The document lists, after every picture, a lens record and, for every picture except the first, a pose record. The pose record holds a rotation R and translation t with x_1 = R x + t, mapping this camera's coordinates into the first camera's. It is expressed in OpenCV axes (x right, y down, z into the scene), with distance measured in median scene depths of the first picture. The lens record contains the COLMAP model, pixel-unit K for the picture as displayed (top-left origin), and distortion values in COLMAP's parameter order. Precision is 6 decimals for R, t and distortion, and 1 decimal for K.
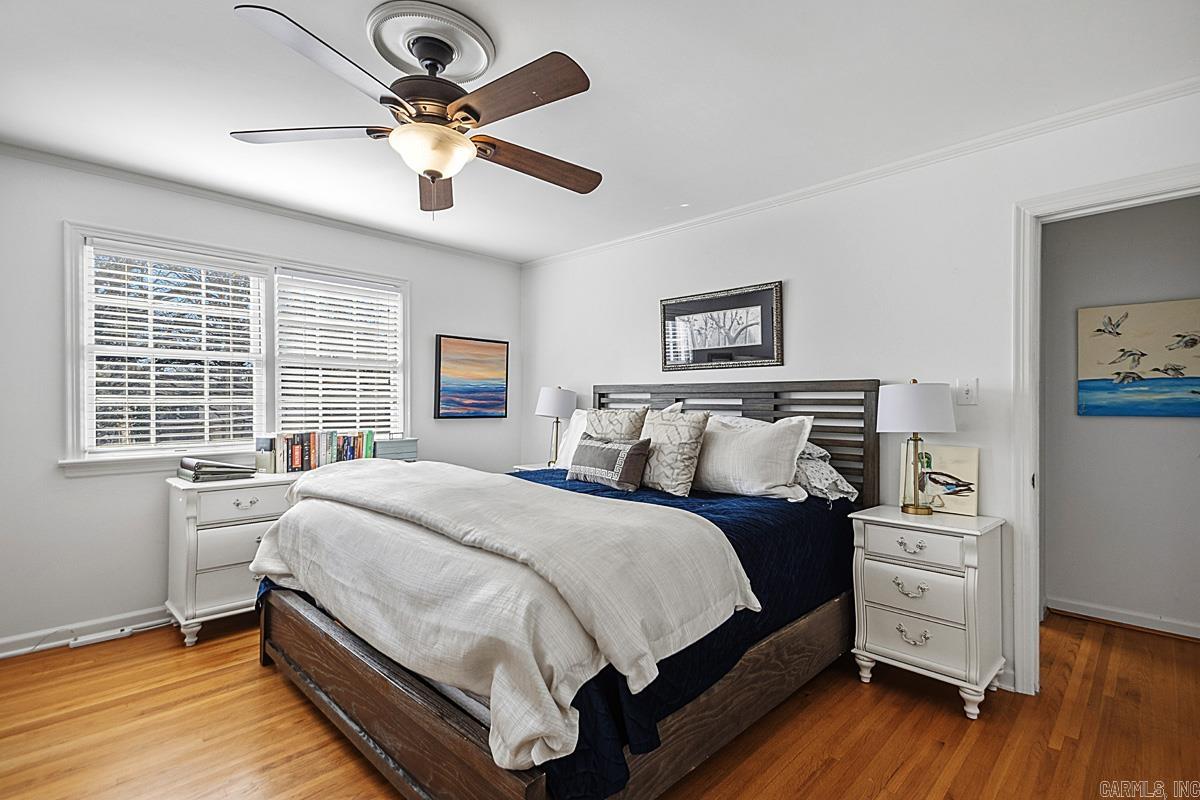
lens RADIAL K [[554.8, 0, 602.0], [0, 554.8, 403.9], [0, 0, 1]] dist [0.002849, 0.000338]
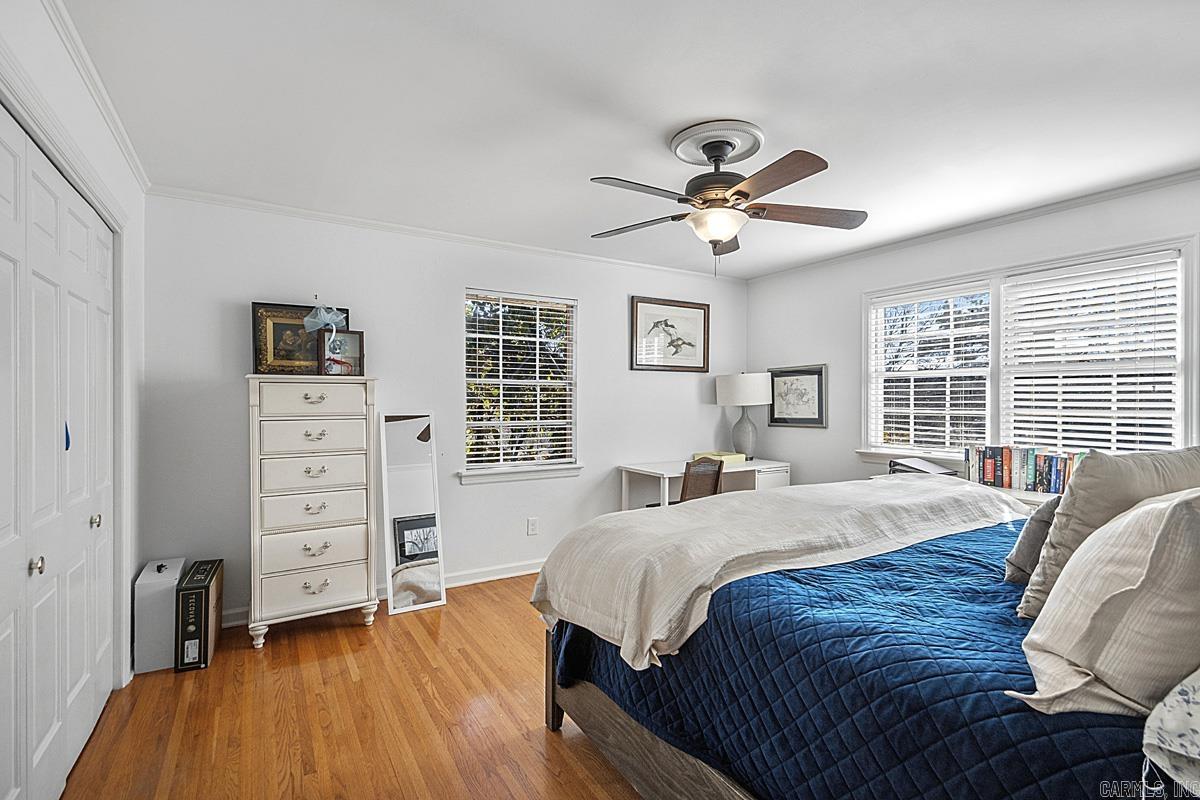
lens RADIAL K [[554.8, 0, 602.0], [0, 554.8, 403.9], [0, 0, 1]] dist [0.002849, 0.000338]
pose [[-0.255159, 0.002862, -0.966895, 0.584170], [-0.007593, 0.999959, 0.004964, -0.022304], [0.966869, 0.008608, -0.255127, 0.605293]]
